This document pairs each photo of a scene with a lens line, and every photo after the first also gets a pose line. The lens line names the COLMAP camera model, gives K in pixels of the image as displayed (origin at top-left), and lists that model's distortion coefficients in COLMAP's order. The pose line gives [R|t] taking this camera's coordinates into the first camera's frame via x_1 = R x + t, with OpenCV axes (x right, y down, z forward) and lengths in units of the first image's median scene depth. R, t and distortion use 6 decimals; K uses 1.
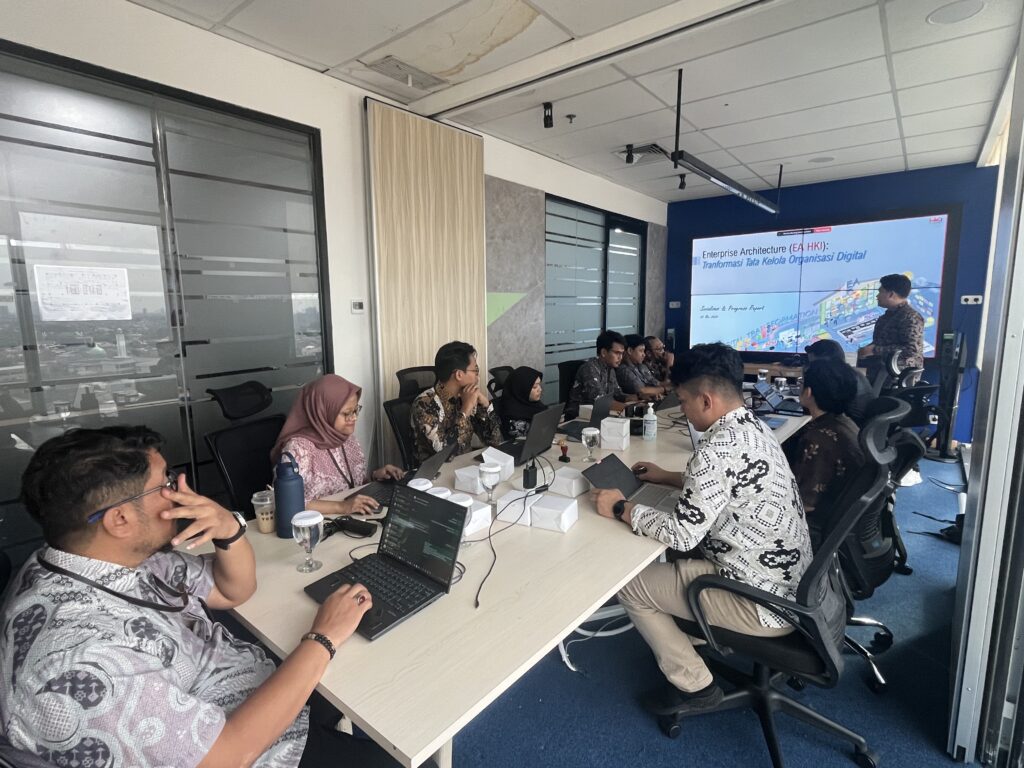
lens RADIAL K [[514.1, 0, 517.1], [0, 514.1, 384.5], [0, 0, 1]] dist [-0.003434, 0.000386]
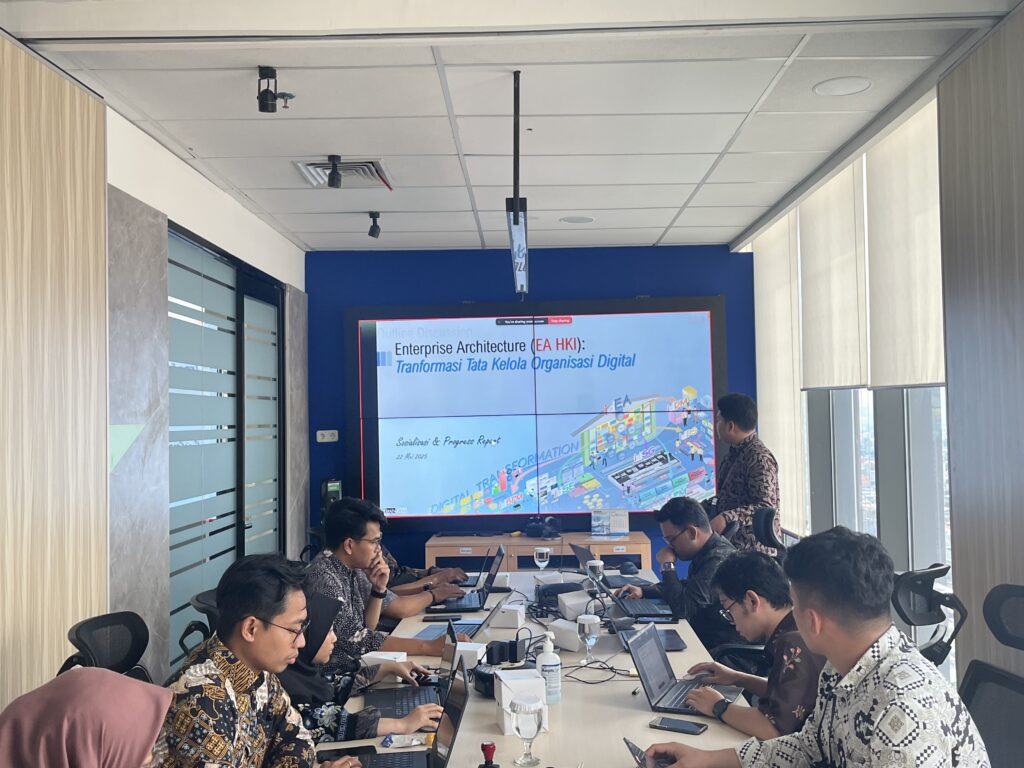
lens RADIAL K [[1007.5, 0, 529.5], [0, 1007.5, 388.0], [0, 0, 1]] dist [0.026053, 0.000000]
pose [[0.786195, 0.014412, 0.617810, -0.227875], [0.100426, 0.983459, -0.150740, -0.031565], [-0.609763, 0.180555, 0.771744, 0.069270]]
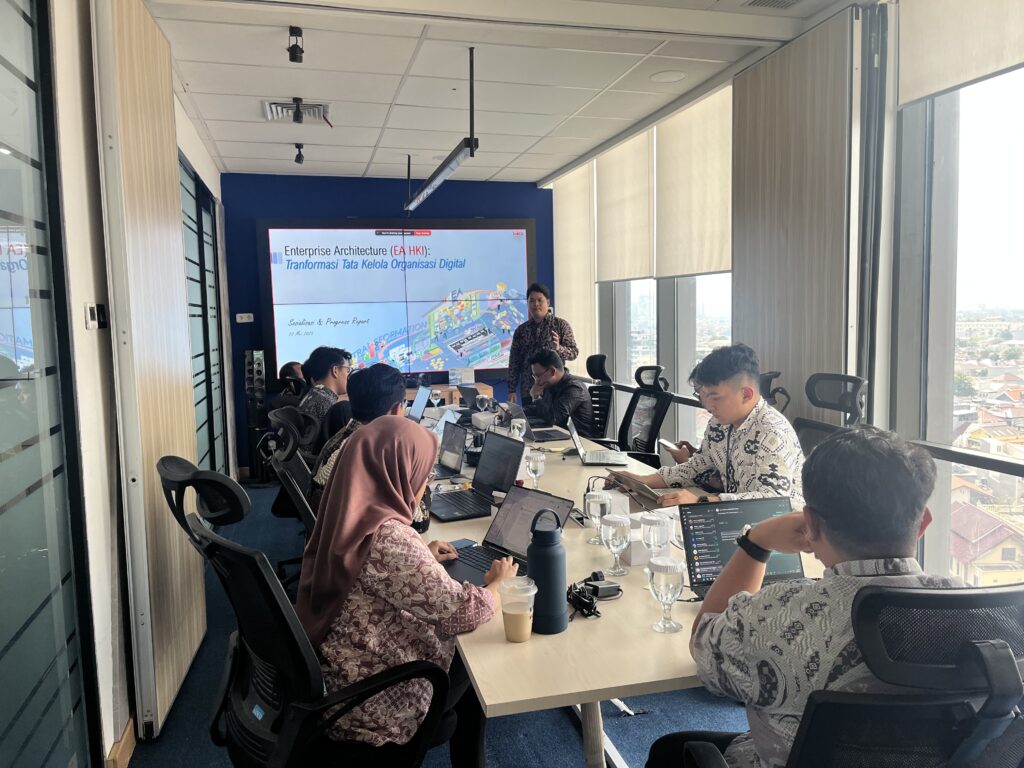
lens RADIAL K [[758.9, 0, 514.3], [0, 758.9, 387.3], [0, 0, 1]] dist [0.032596, -0.022168]
pose [[0.591107, -0.078430, 0.802771, -0.402507], [0.133783, 0.991009, -0.001688, -0.012908], [-0.795421, 0.108395, 0.596285, 0.120625]]
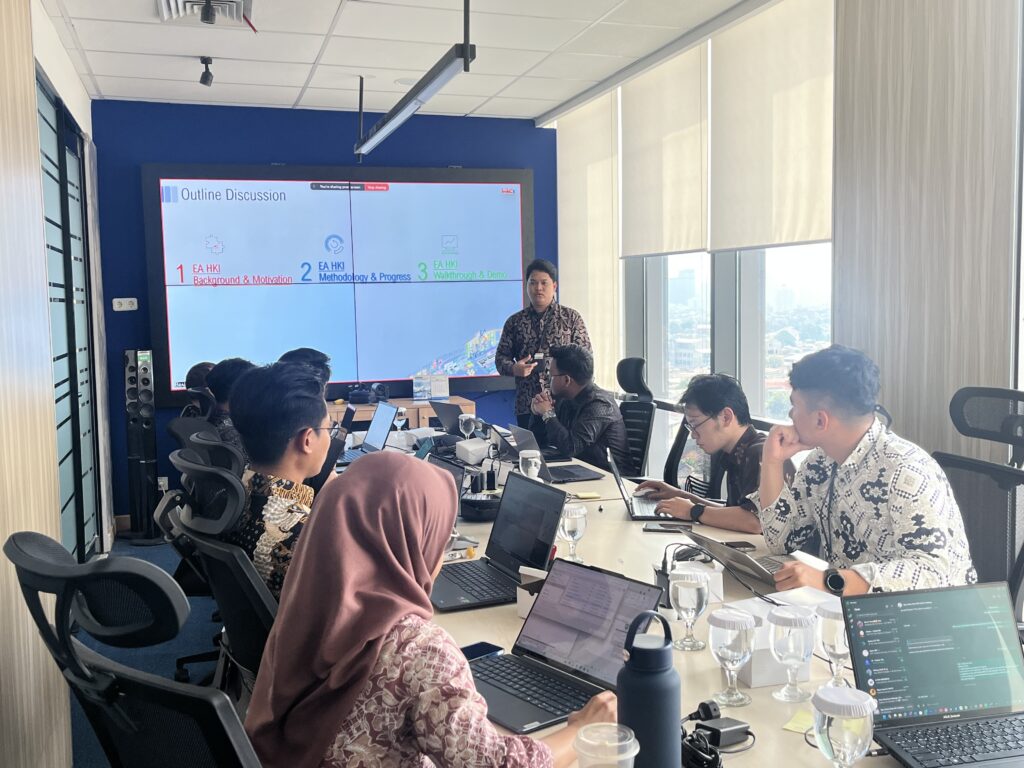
lens RADIAL K [[1007.5, 0, 516.3], [0, 1007.5, 391.4], [0, 0, 1]] dist [0.026053, 0.000000]
pose [[0.562230, -0.070004, 0.824013, -0.371450], [0.131721, 0.991271, -0.005661, -0.020117], [-0.816423, 0.111723, 0.566543, 0.180302]]
